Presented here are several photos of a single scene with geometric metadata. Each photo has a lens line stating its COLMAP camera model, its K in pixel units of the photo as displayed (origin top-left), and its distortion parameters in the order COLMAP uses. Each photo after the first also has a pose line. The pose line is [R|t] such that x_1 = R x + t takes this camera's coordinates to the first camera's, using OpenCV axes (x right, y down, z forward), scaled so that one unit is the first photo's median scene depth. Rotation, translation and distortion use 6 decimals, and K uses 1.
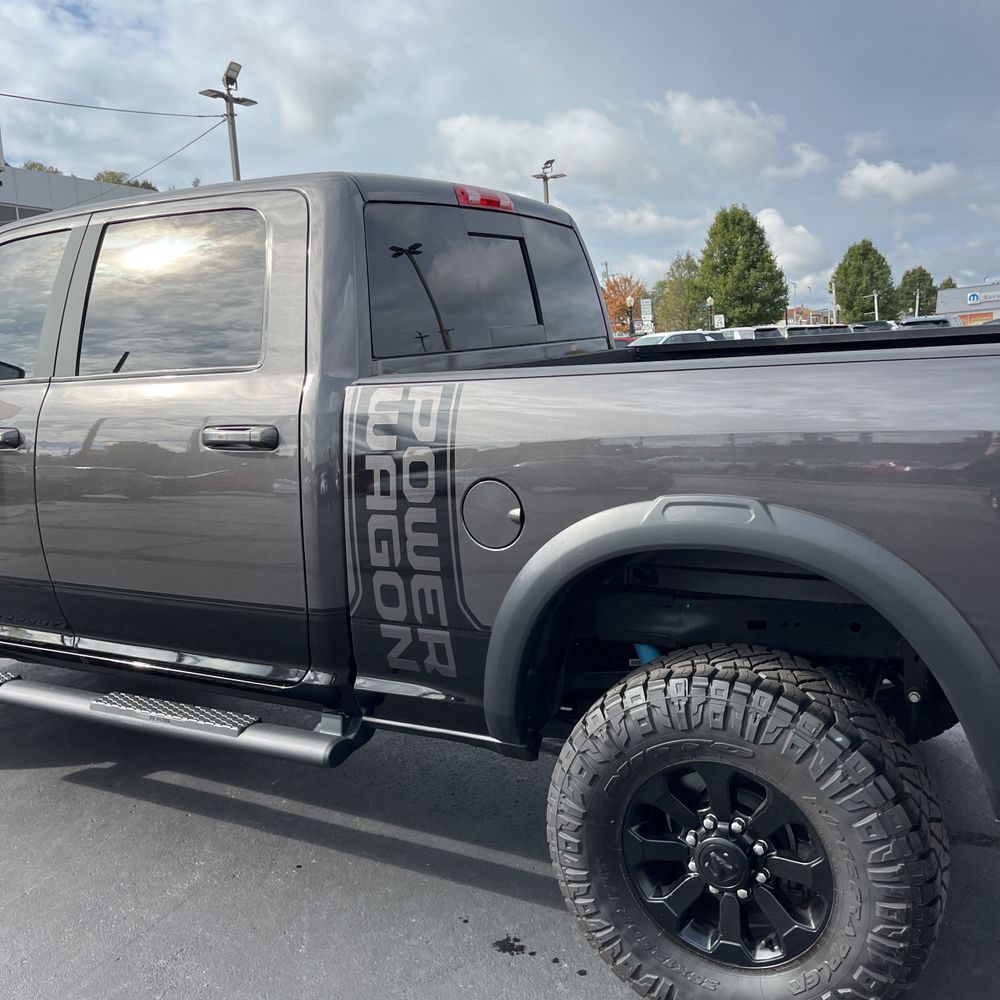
lens RADIAL K [[1013.6, 0, 497.6], [0, 1013.6, 467.9], [0, 0, 1]] dist [0.010473, 0.000000]
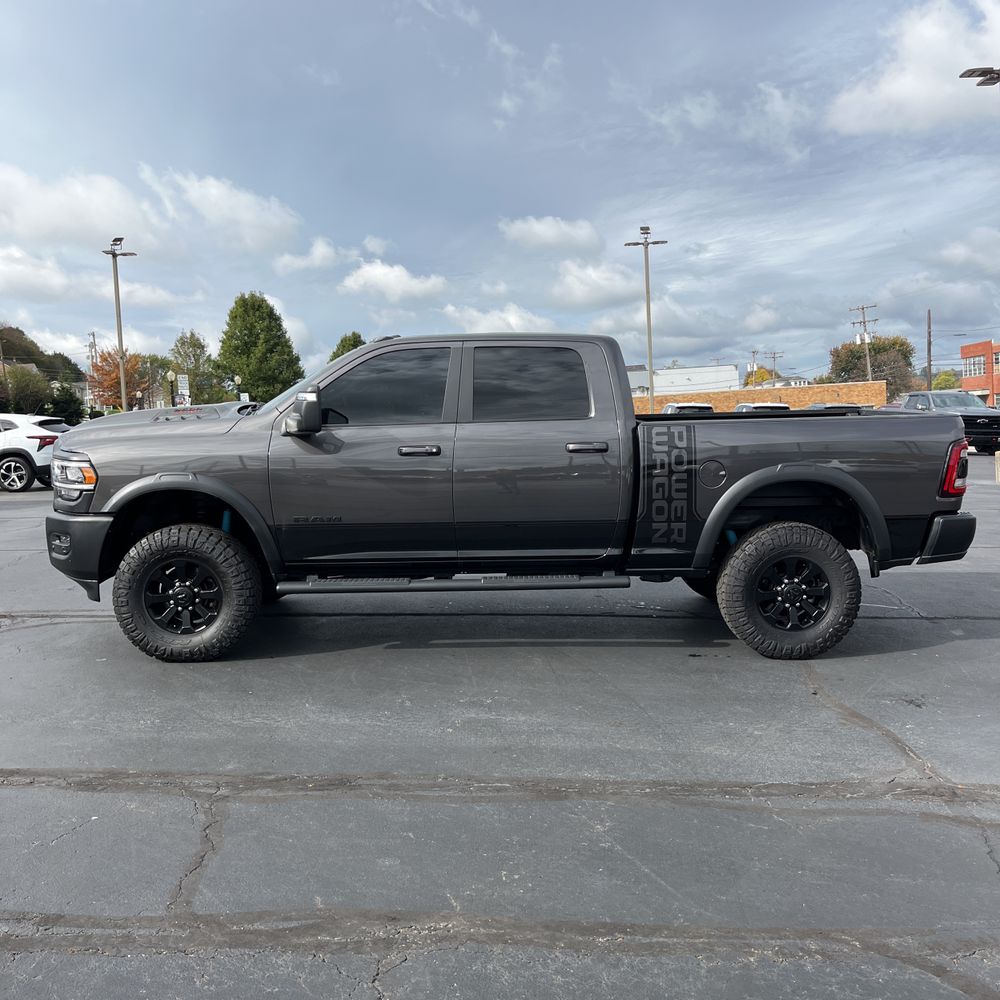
lens RADIAL K [[1013.6, 0, 493.0], [0, 1013.6, 503.4], [0, 0, 1]] dist [0.010473, 0.000000]
pose [[0.863192, -0.011020, 0.504756, -0.739468], [0.032185, 0.998929, -0.033231, 0.077131], [-0.503849, 0.044930, 0.862622, -0.400032]]
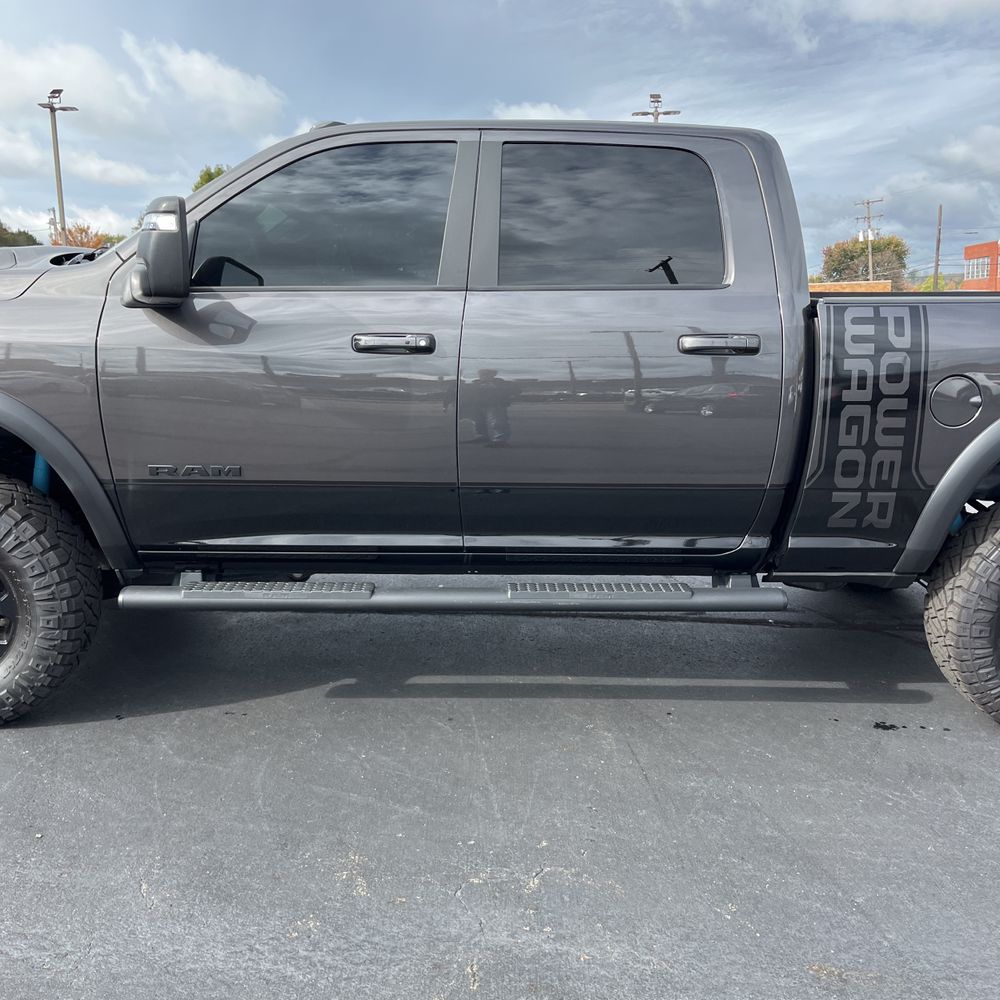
lens RADIAL K [[1013.6, 0, 487.6], [0, 1013.6, 478.4], [0, 0, 1]] dist [0.010473, 0.000000]
pose [[0.855279, -0.031471, 0.517211, -0.511681], [0.009276, 0.998924, 0.045443, 0.032804], [-0.518085, -0.034069, 0.854651, 0.056968]]
